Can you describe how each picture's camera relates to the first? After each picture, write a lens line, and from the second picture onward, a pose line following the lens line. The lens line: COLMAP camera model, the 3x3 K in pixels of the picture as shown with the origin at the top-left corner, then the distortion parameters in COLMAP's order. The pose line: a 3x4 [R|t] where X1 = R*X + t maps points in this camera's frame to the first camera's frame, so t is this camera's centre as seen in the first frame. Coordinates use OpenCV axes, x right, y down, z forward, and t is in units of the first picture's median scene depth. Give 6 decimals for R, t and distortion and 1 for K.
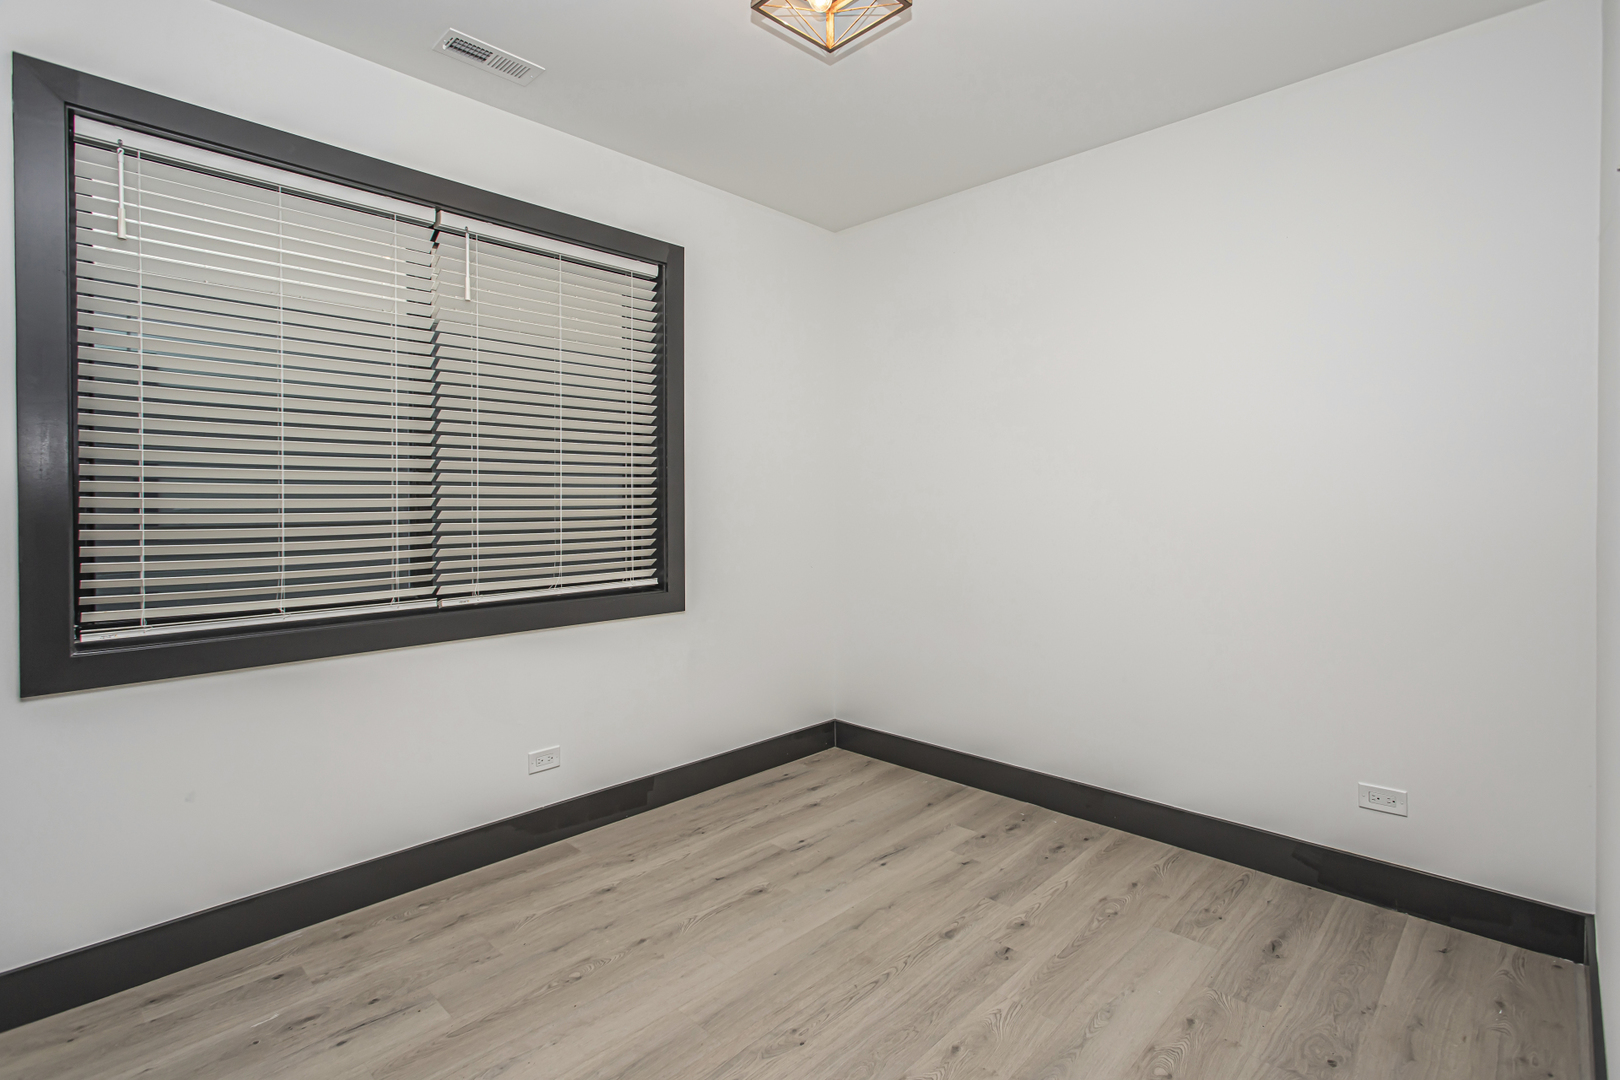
lens RADIAL K [[776.3, 0, 813.6], [0, 776.3, 518.4], [0, 0, 1]] dist [0.002014, 0.000110]
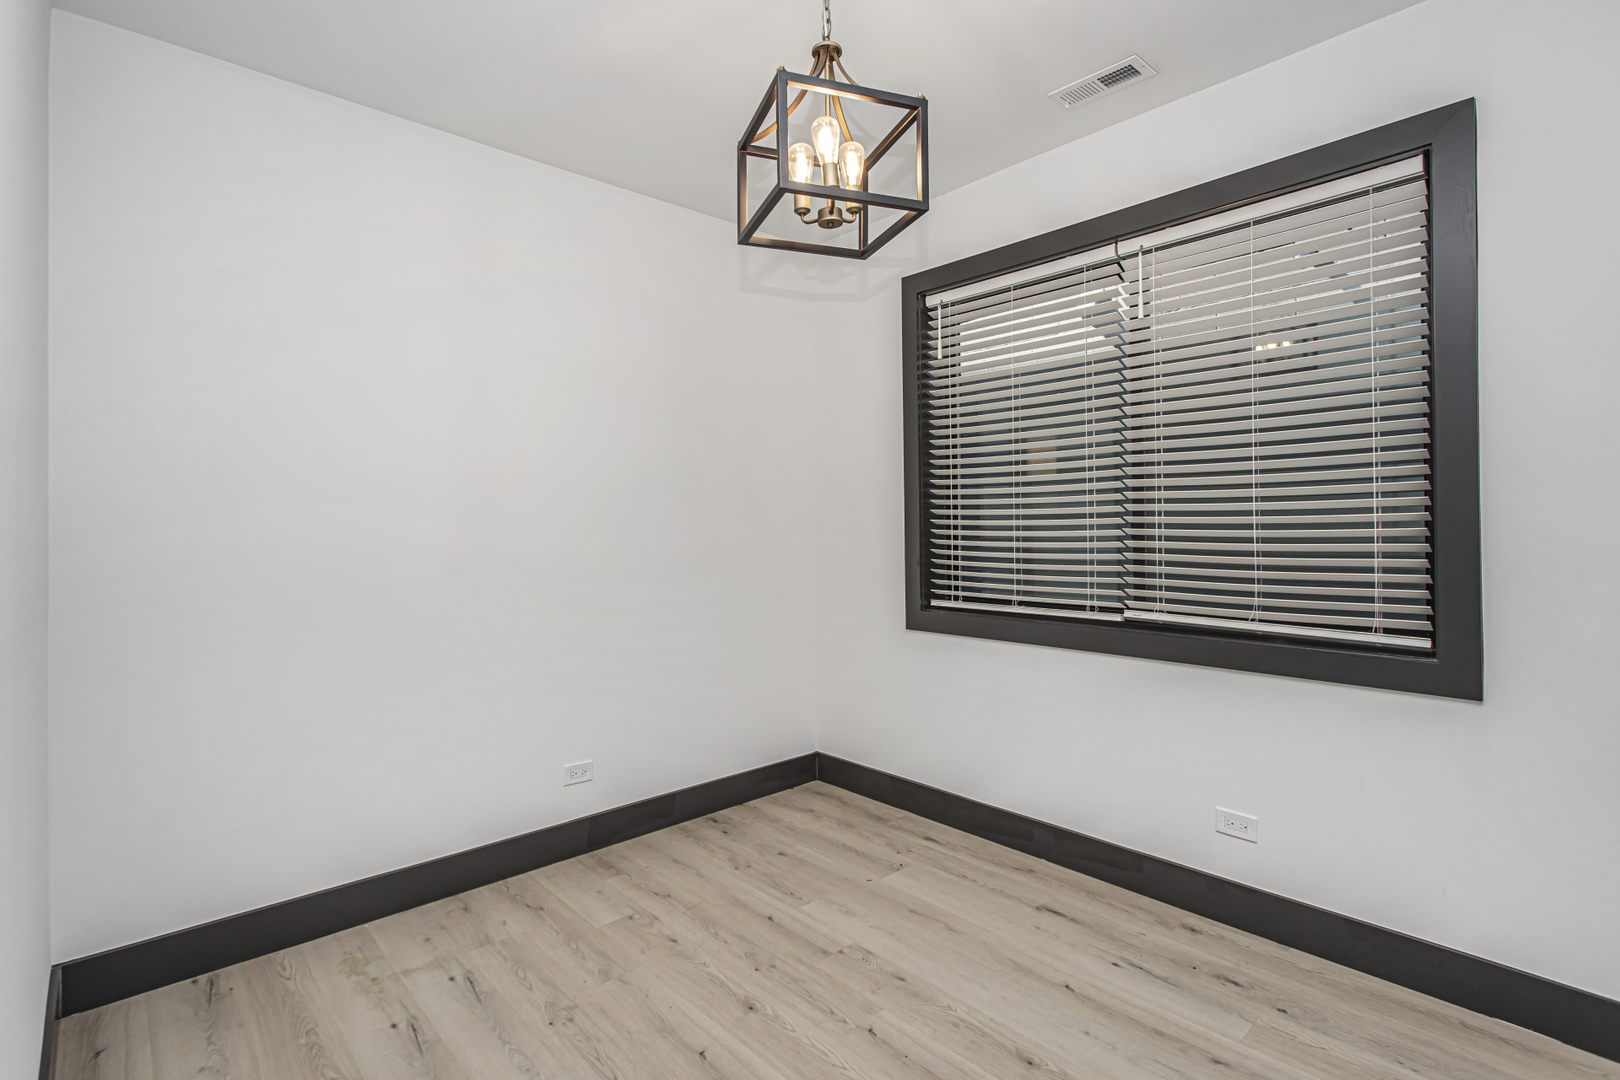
lens RADIAL K [[776.3, 0, 813.6], [0, 776.3, 518.4], [0, 0, 1]] dist [0.002014, 0.000110]
pose [[-0.062099, 0.002339, -0.998067, 0.638129], [-0.006212, 0.999977, 0.002730, -0.007971], [0.998051, 0.006369, -0.062083, 0.636994]]
